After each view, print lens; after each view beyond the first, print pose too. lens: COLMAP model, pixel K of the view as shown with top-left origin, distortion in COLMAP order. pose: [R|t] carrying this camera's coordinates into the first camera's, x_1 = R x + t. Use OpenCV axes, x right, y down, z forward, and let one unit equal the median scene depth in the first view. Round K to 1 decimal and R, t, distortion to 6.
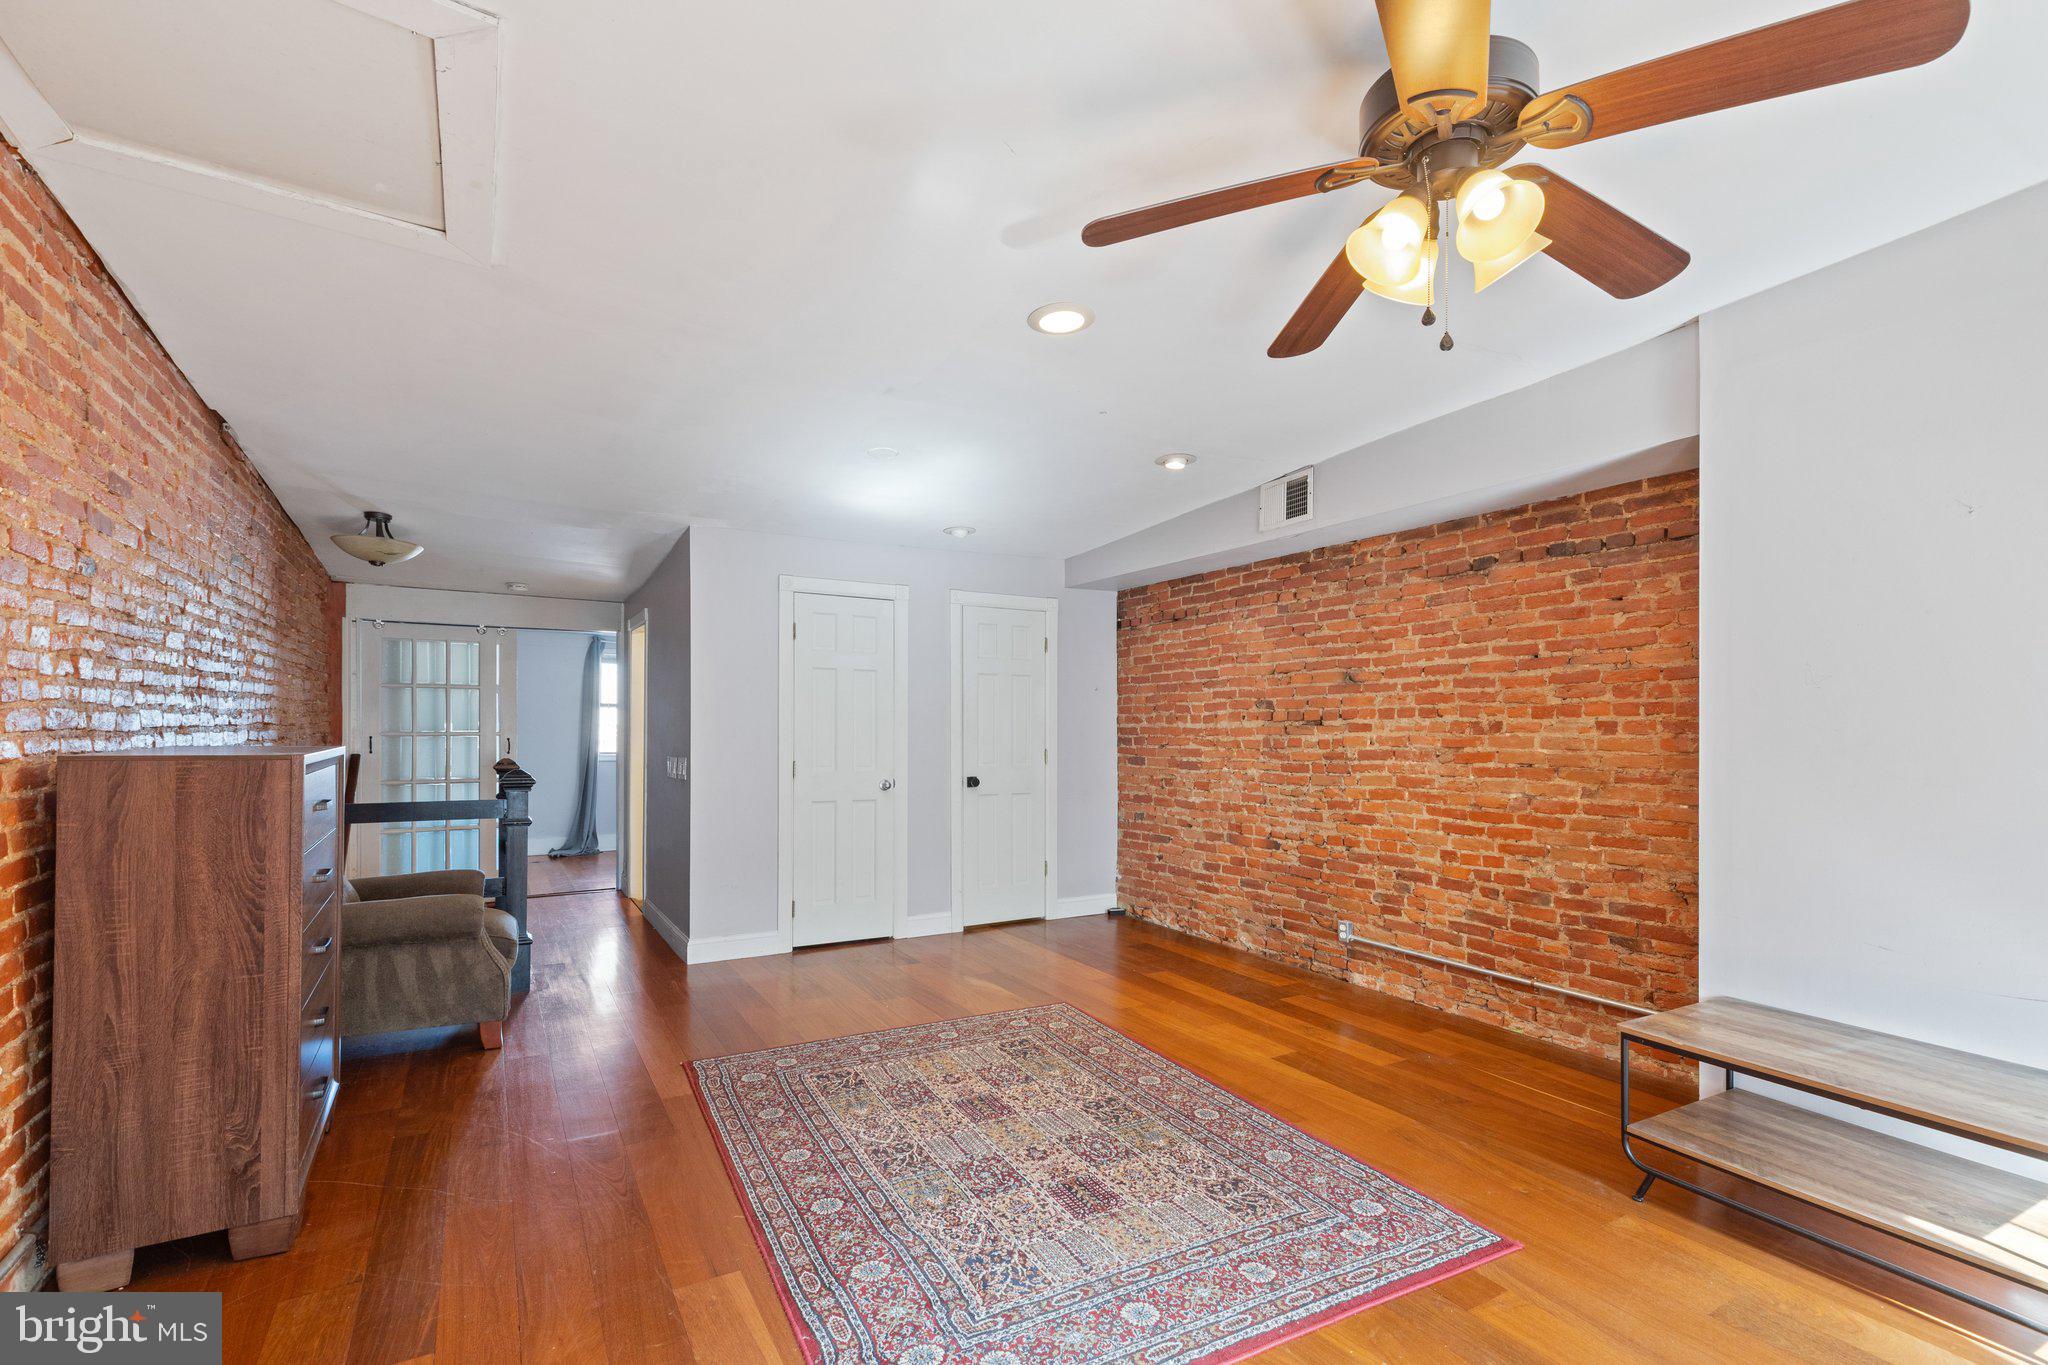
lens RADIAL K [[886.6, 0, 1034.4], [0, 886.6, 752.4], [0, 0, 1]] dist [0.001237, 0.000101]
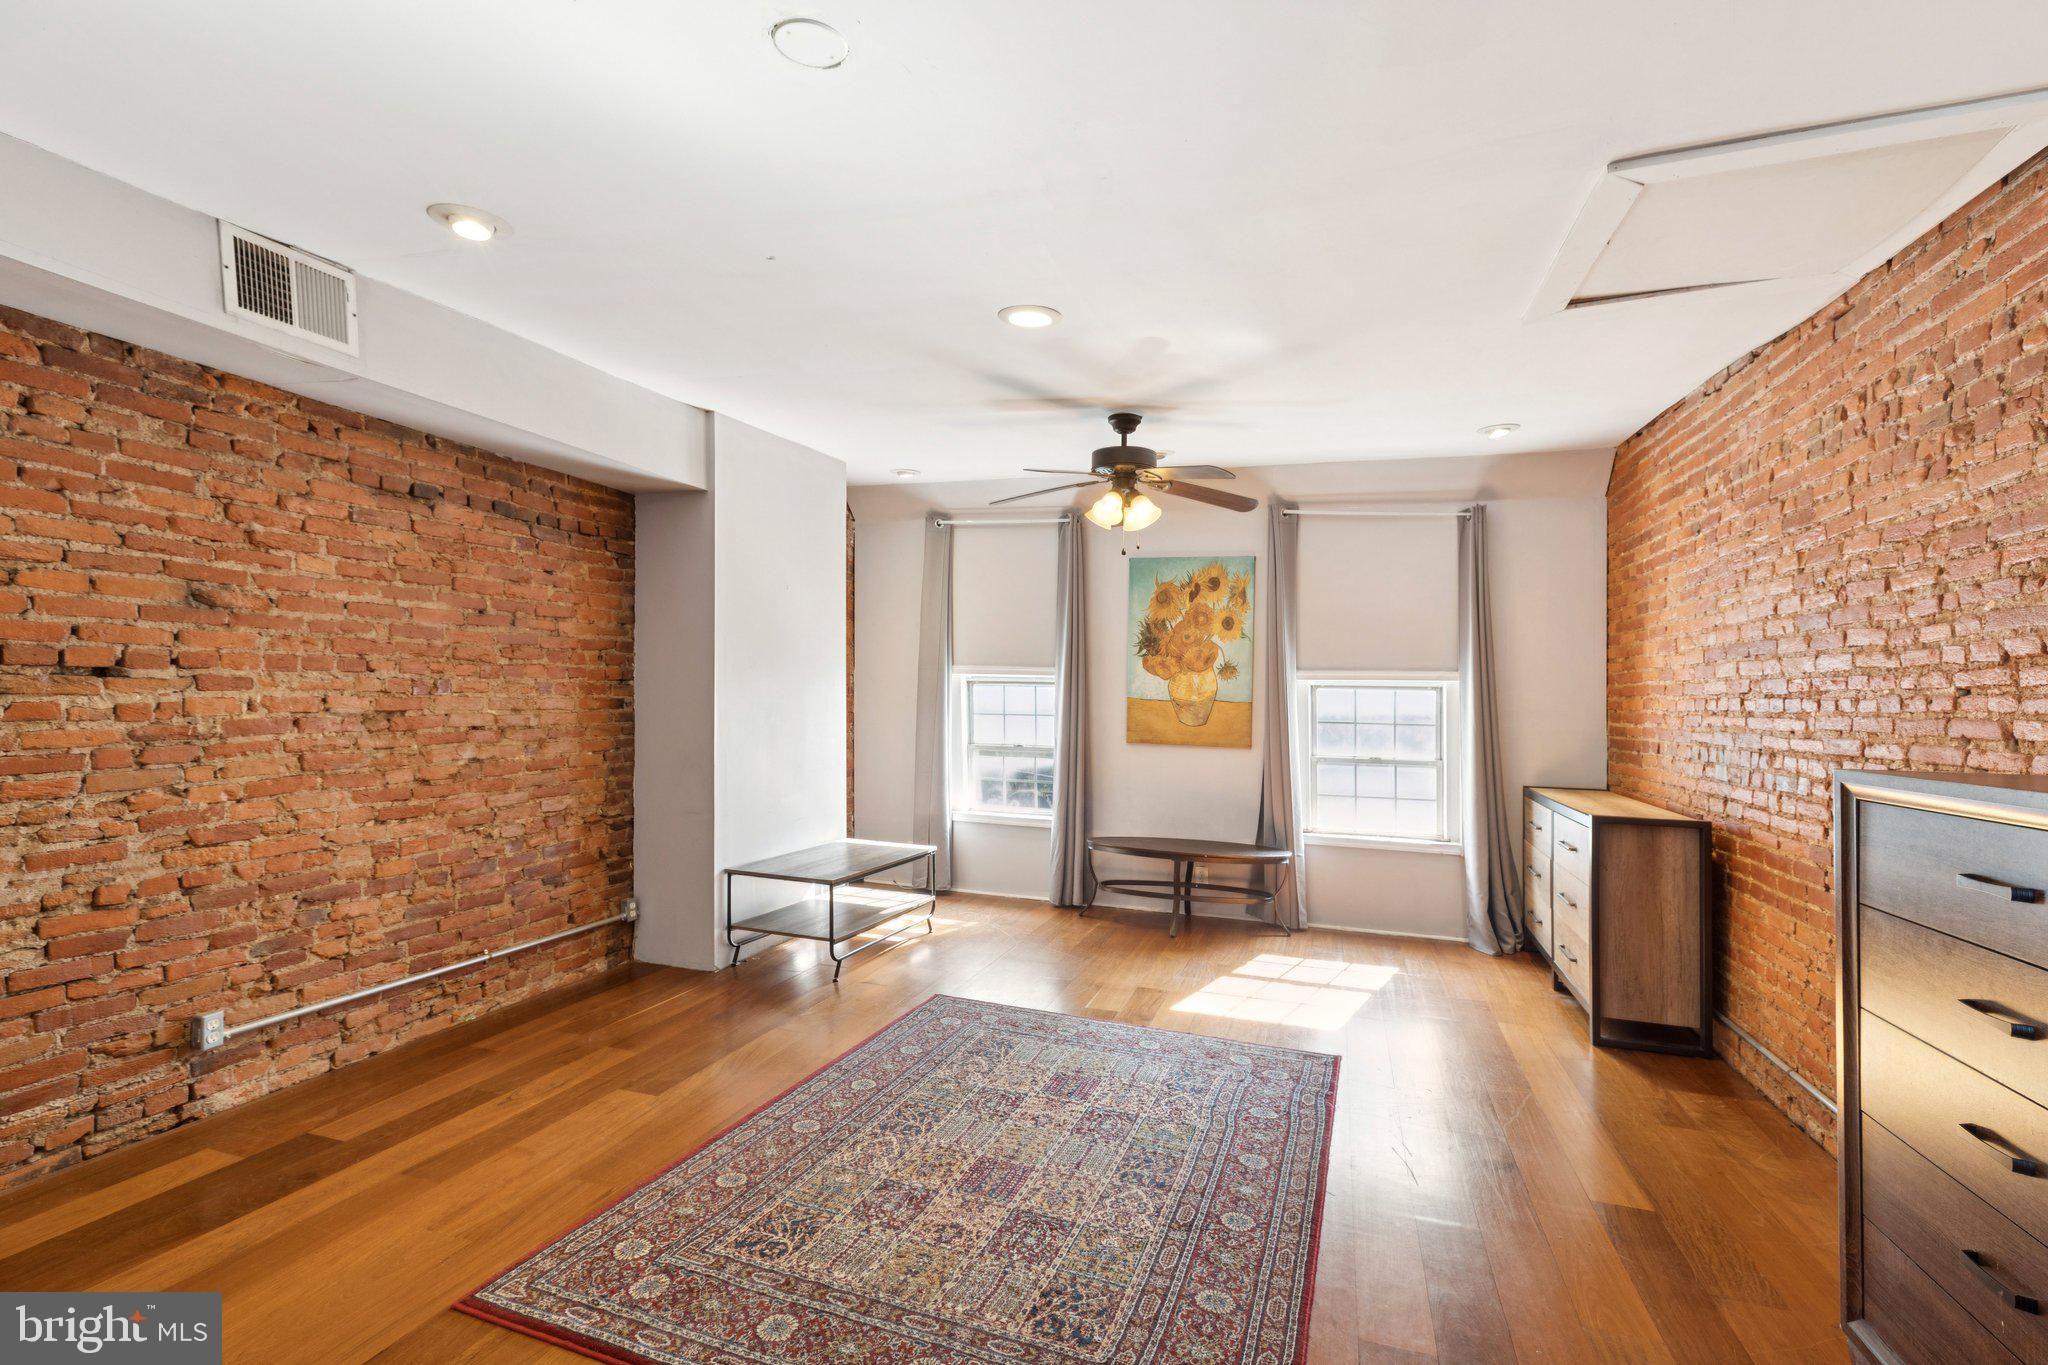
lens RADIAL K [[908.7, 0, 1024.0], [0, 908.7, 682.5], [0, 0, 1]] dist [0.000433, 0.000109]
pose [[-0.635847, -0.006625, 0.771787, -0.503525], [-0.003685, 0.999978, 0.005548, -0.037589], [-0.771807, 0.000684, -0.635857, 1.071398]]
